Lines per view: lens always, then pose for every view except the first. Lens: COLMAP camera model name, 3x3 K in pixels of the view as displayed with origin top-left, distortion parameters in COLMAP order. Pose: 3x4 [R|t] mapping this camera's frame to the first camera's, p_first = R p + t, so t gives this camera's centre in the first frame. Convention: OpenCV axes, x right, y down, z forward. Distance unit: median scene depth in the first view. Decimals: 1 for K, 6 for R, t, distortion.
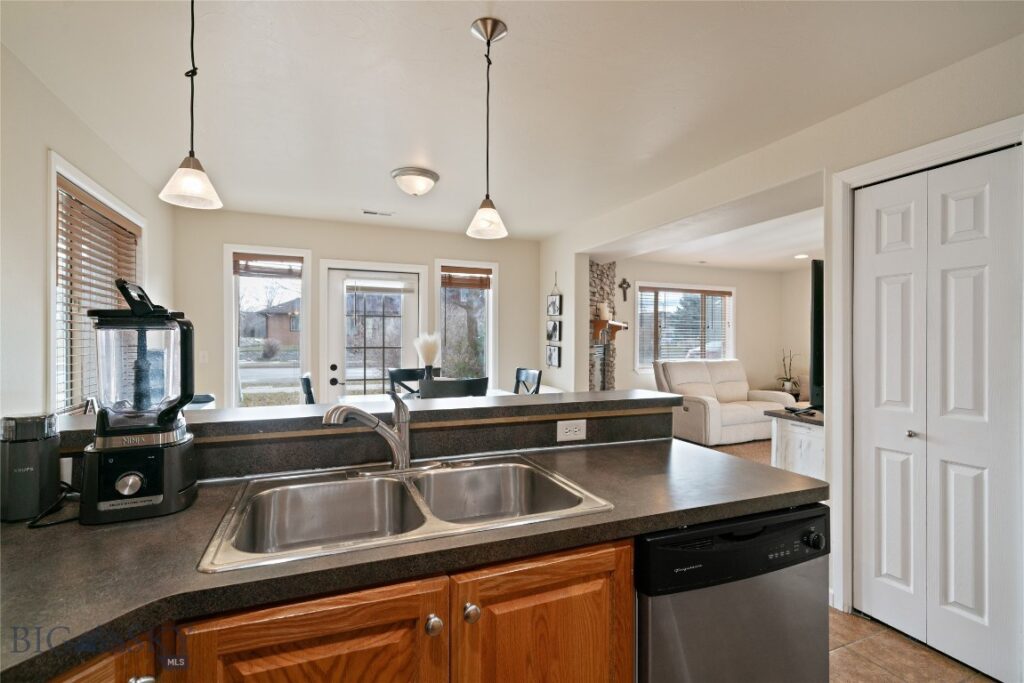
lens RADIAL K [[474.1, 0, 510.9], [0, 474.1, 338.4], [0, 0, 1]] dist [-0.000105, -0.000069]
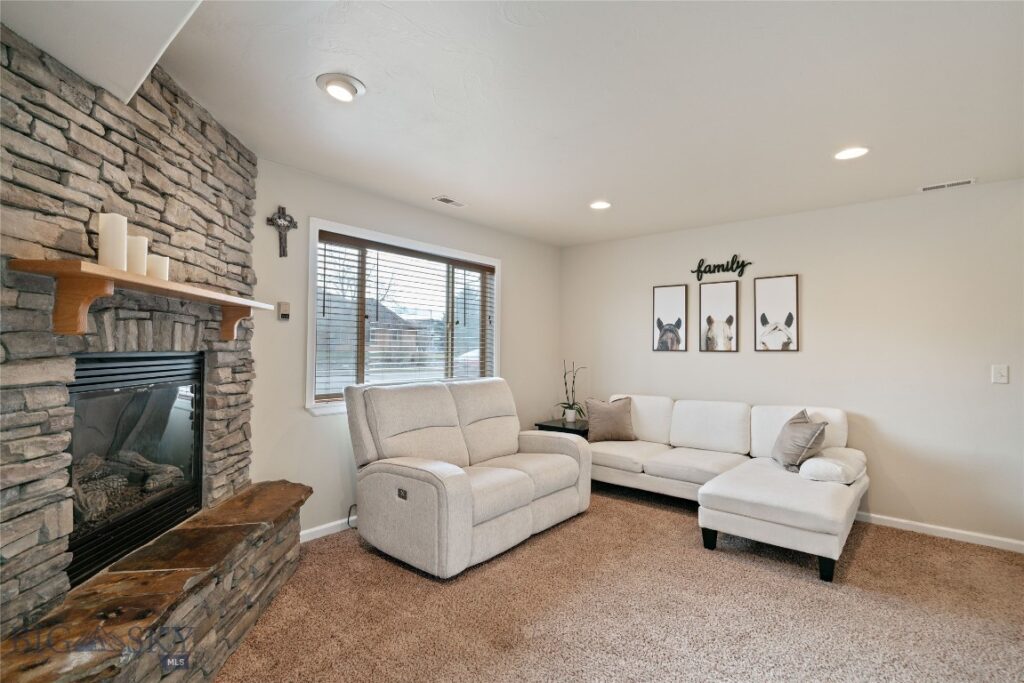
lens RADIAL K [[474.1, 0, 513.0], [0, 474.1, 342.2], [0, 0, 1]] dist [-0.000105, -0.000069]
pose [[0.888827, 0.014103, 0.458027, 0.230030], [-0.011194, 0.999896, -0.009065, 0.005221], [-0.458107, 0.002930, 0.888892, 0.494279]]
